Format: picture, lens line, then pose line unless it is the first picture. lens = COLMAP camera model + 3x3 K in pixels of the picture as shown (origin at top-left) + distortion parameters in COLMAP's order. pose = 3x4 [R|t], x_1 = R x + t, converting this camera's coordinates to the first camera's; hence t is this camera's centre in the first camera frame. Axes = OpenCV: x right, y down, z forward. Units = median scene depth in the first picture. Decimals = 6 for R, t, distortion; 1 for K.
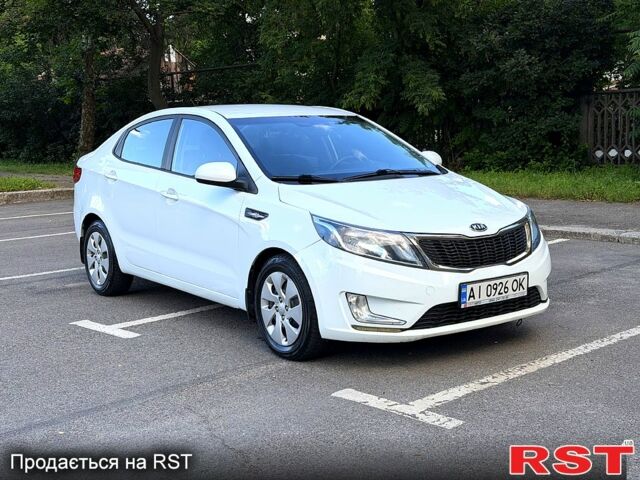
lens RADIAL K [[867.4, 0, 319.5], [0, 867.4, 241.4], [0, 0, 1]] dist [0.141630, 0.000000]
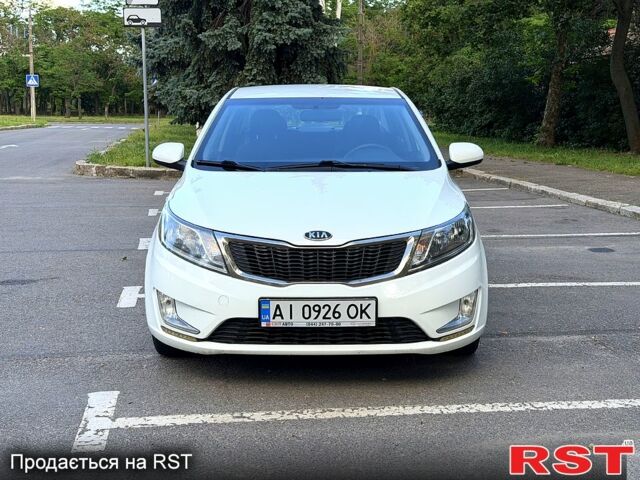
lens RADIAL K [[867.4, 0, 319.9], [0, 867.4, 239.4], [0, 0, 1]] dist [0.141630, 0.000000]
pose [[0.815439, 0.109283, -0.568434, 0.664058], [-0.097667, 0.993913, 0.050976, -0.055459], [0.570545, 0.013949, 0.821148, 0.325308]]
